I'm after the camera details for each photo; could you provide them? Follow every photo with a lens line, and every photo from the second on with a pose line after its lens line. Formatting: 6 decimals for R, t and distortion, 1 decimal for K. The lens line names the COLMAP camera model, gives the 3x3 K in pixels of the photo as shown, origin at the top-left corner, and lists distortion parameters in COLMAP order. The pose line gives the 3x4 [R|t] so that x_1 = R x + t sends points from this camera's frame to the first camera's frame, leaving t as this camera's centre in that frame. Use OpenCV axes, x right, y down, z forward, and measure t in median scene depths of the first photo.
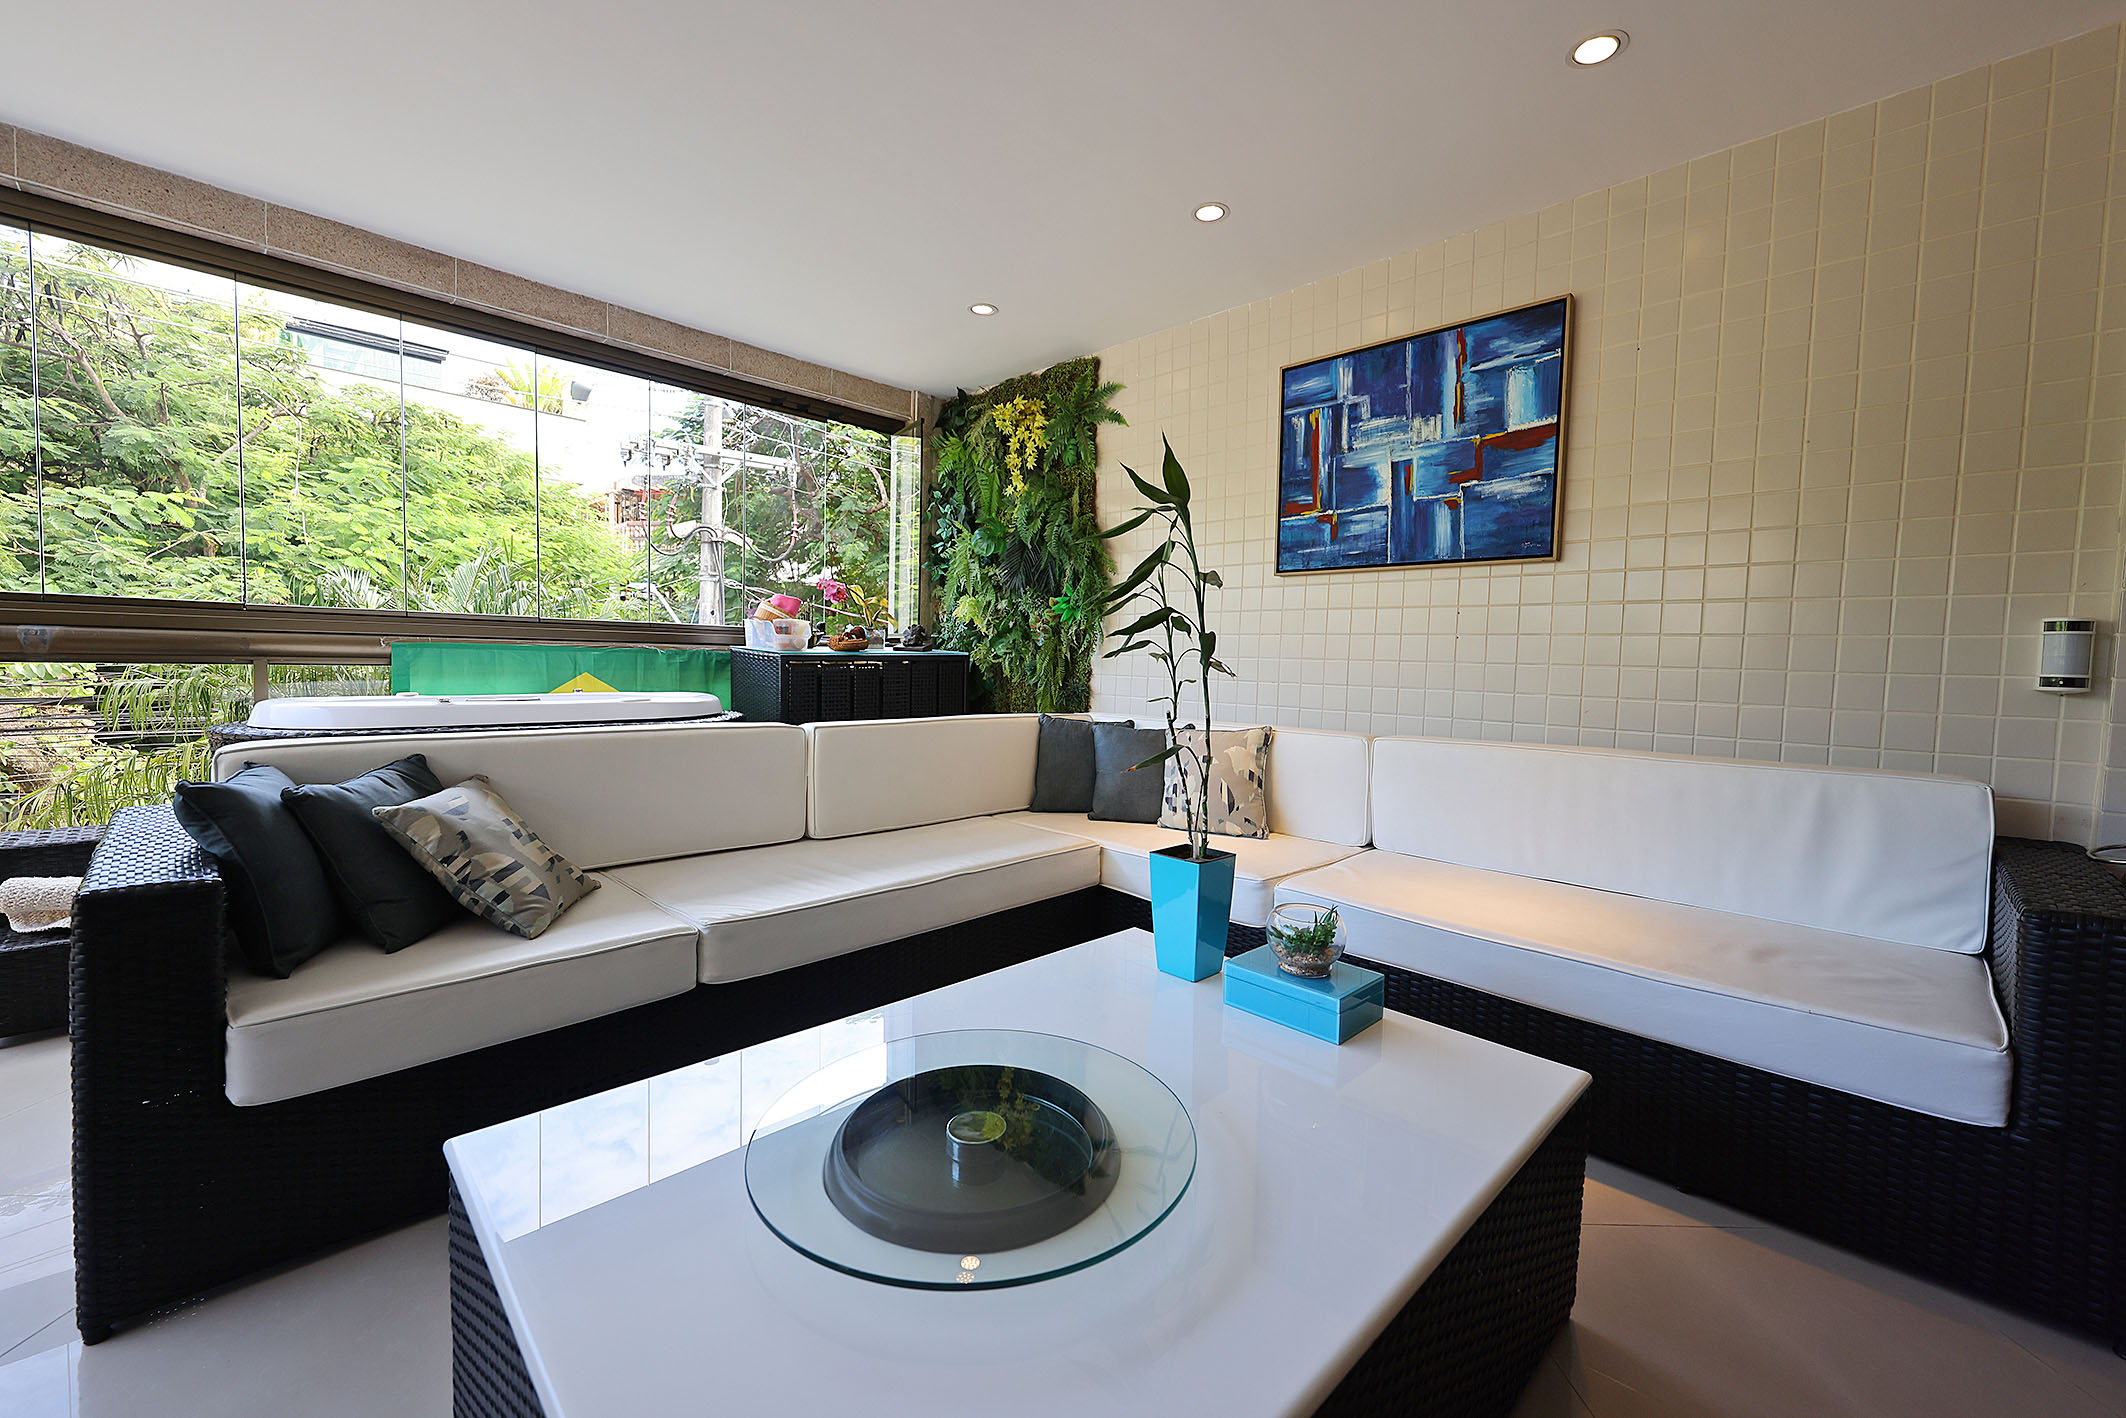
lens RADIAL K [[837.3, 0, 1063.2], [0, 837.3, 701.8], [0, 0, 1]] dist [0.002595, 0.000049]
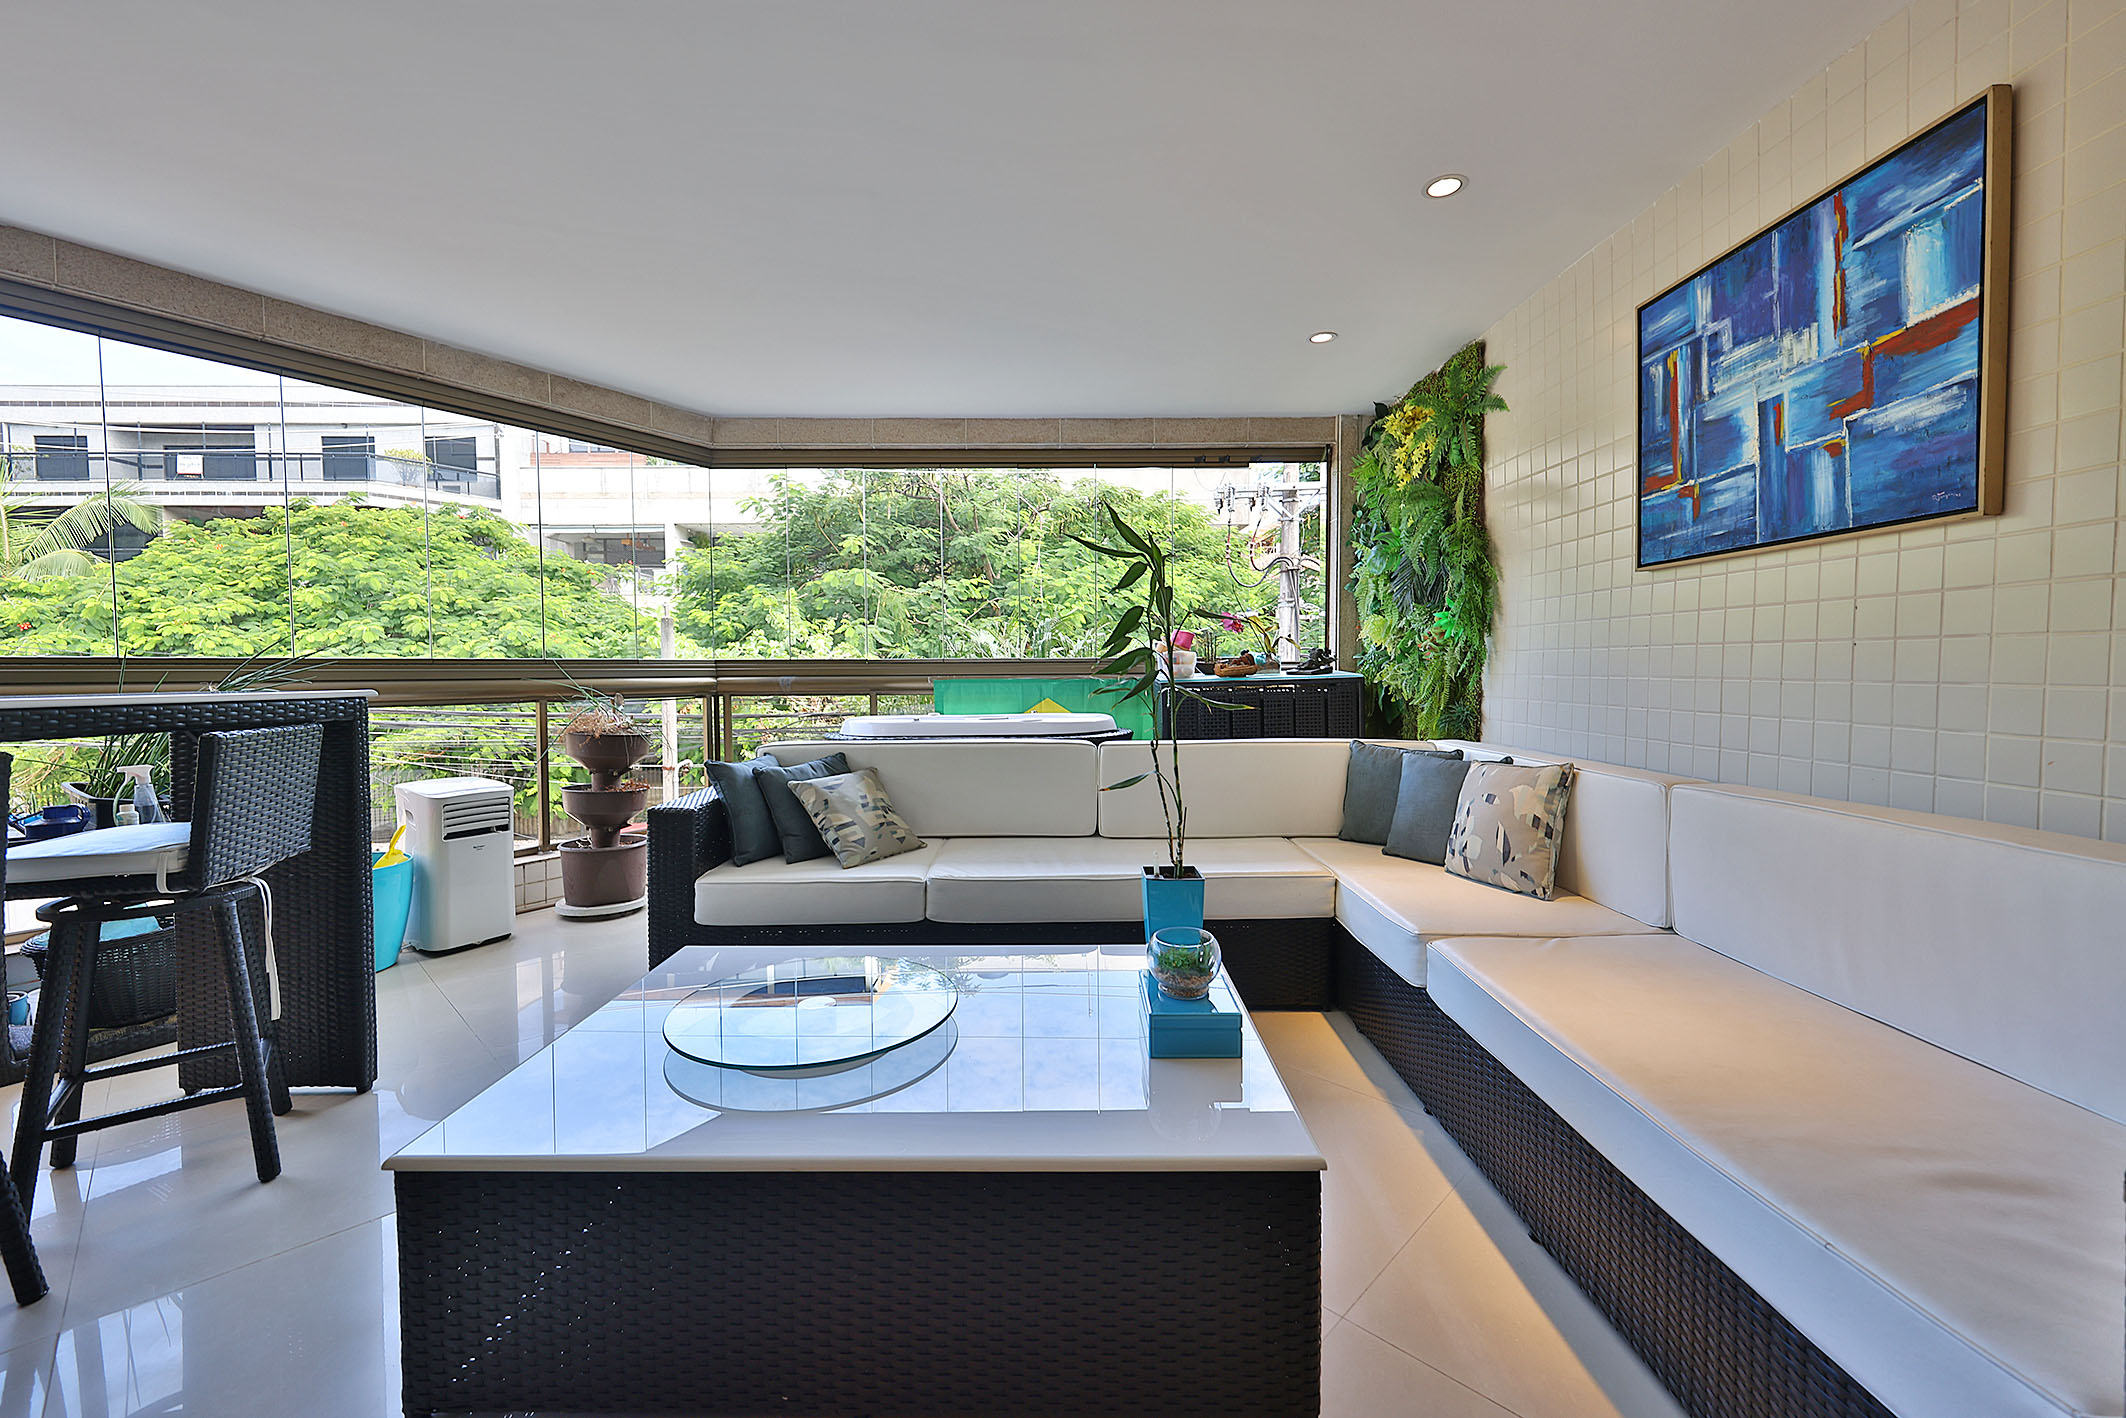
lens RADIAL K [[856.2, 0, 1059.5], [0, 856.2, 699.7], [0, 0, 1]] dist [0.003992, -0.000287]
pose [[0.709391, -0.003404, -0.704807, 0.454064], [-0.011918, 0.999787, -0.016824, -0.011709], [0.704715, 0.020335, 0.709199, 0.058551]]
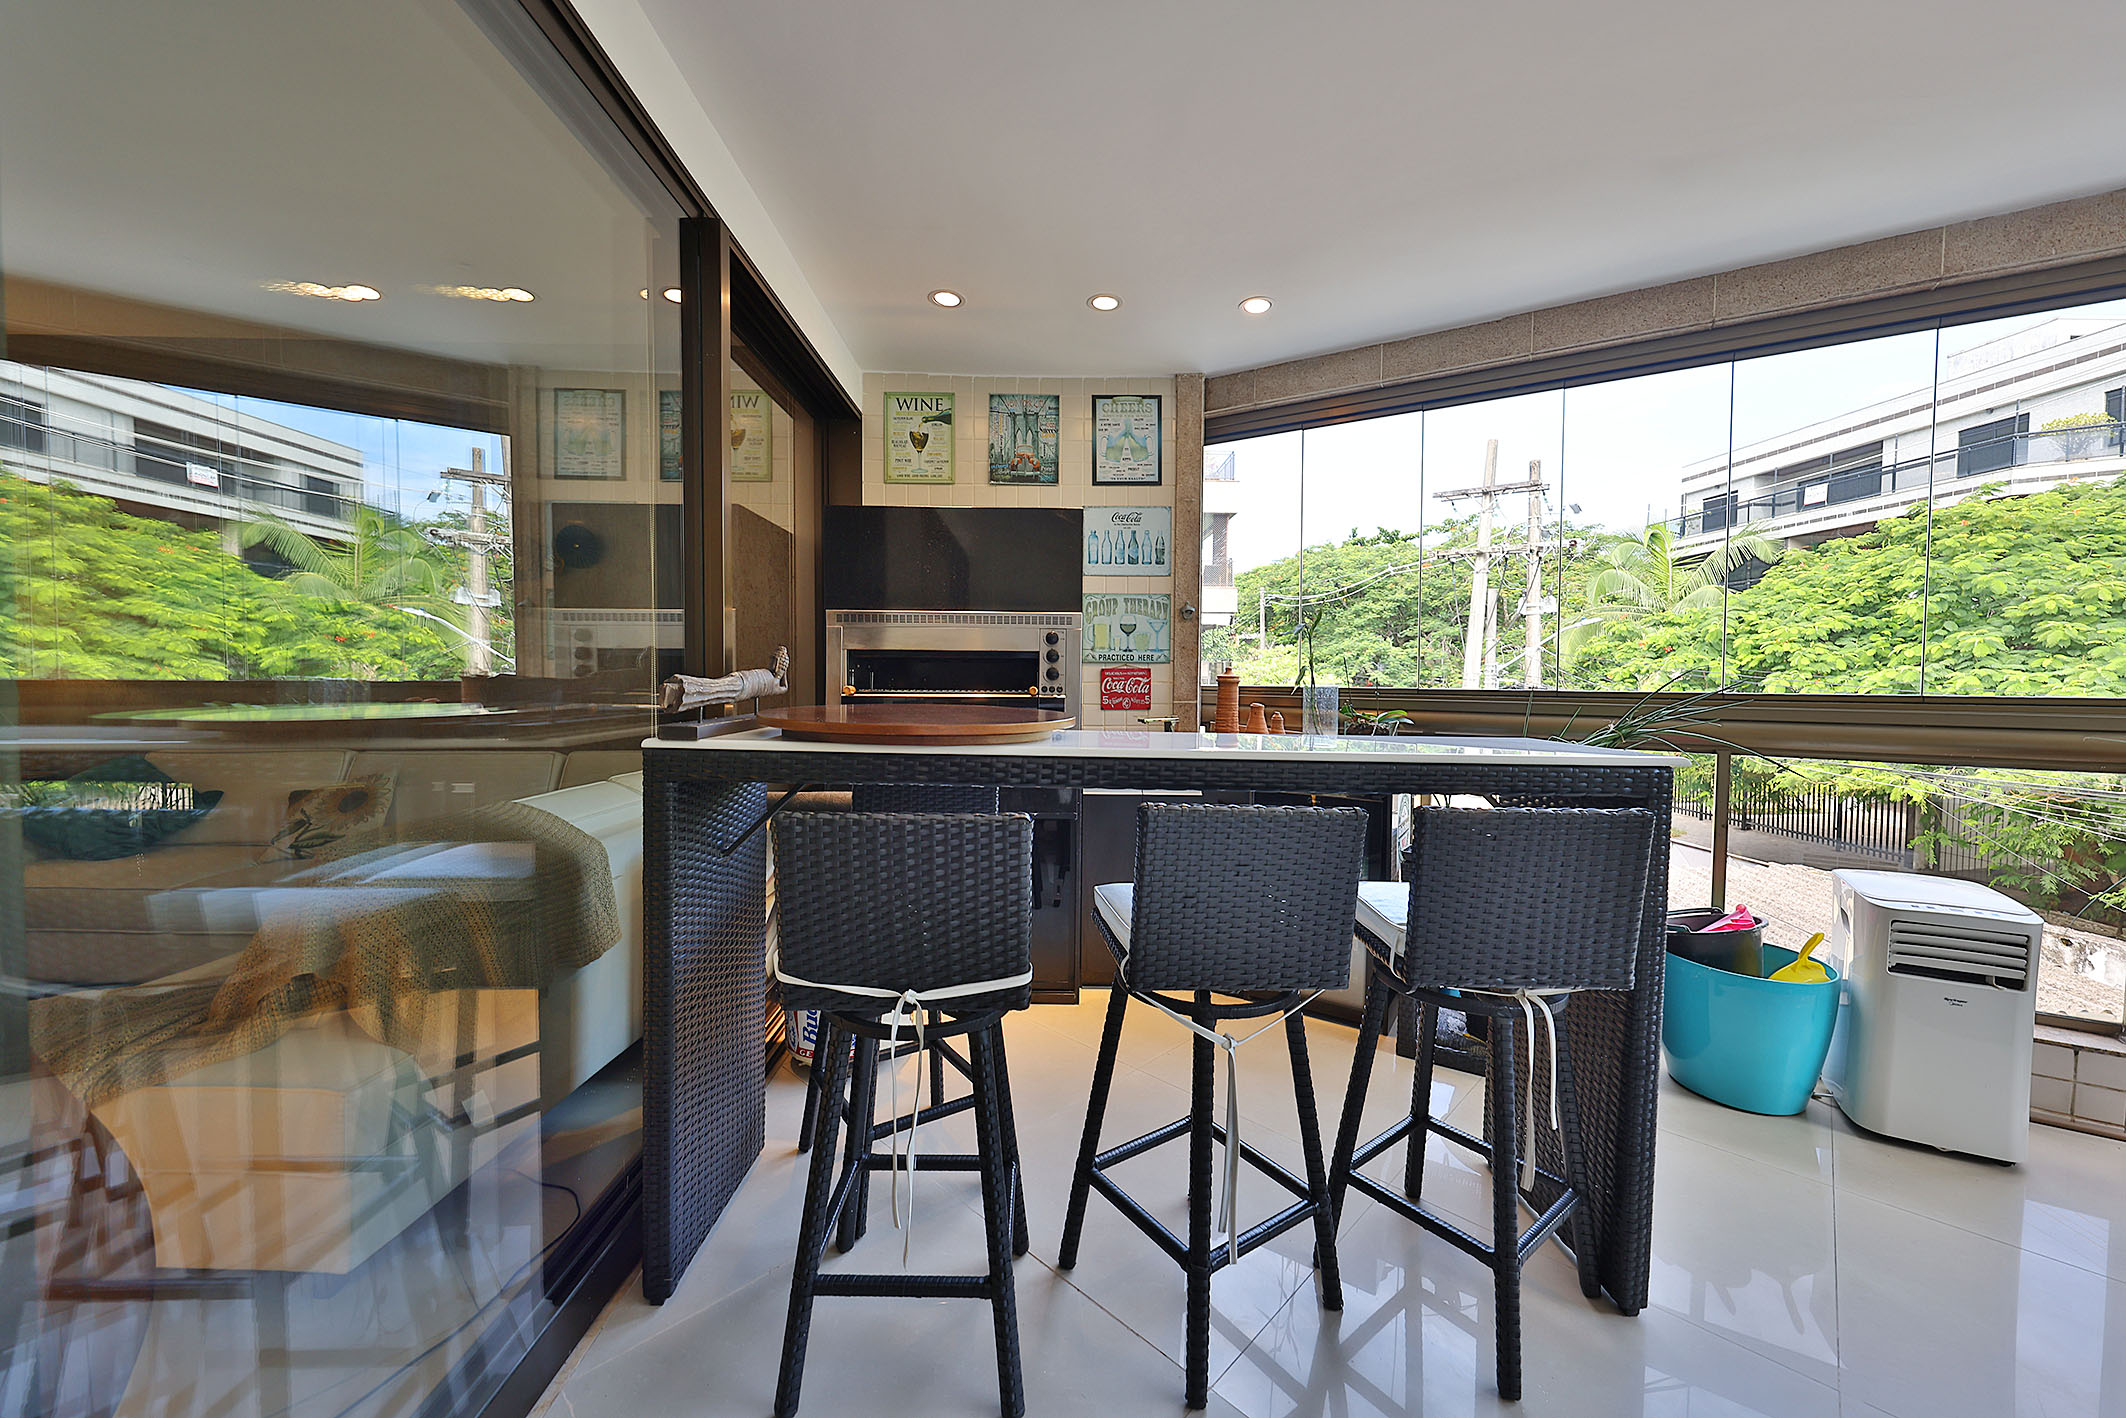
lens RADIAL K [[786.0, 0, 1061.5], [0, 786.0, 704.3], [0, 0, 1]] dist [0.002922, -0.000586]
pose [[-0.694692, -0.005853, -0.719284, 0.113835], [-0.062759, 0.996647, 0.052504, -0.058770], [0.716564, 0.081615, -0.692730, 0.220065]]
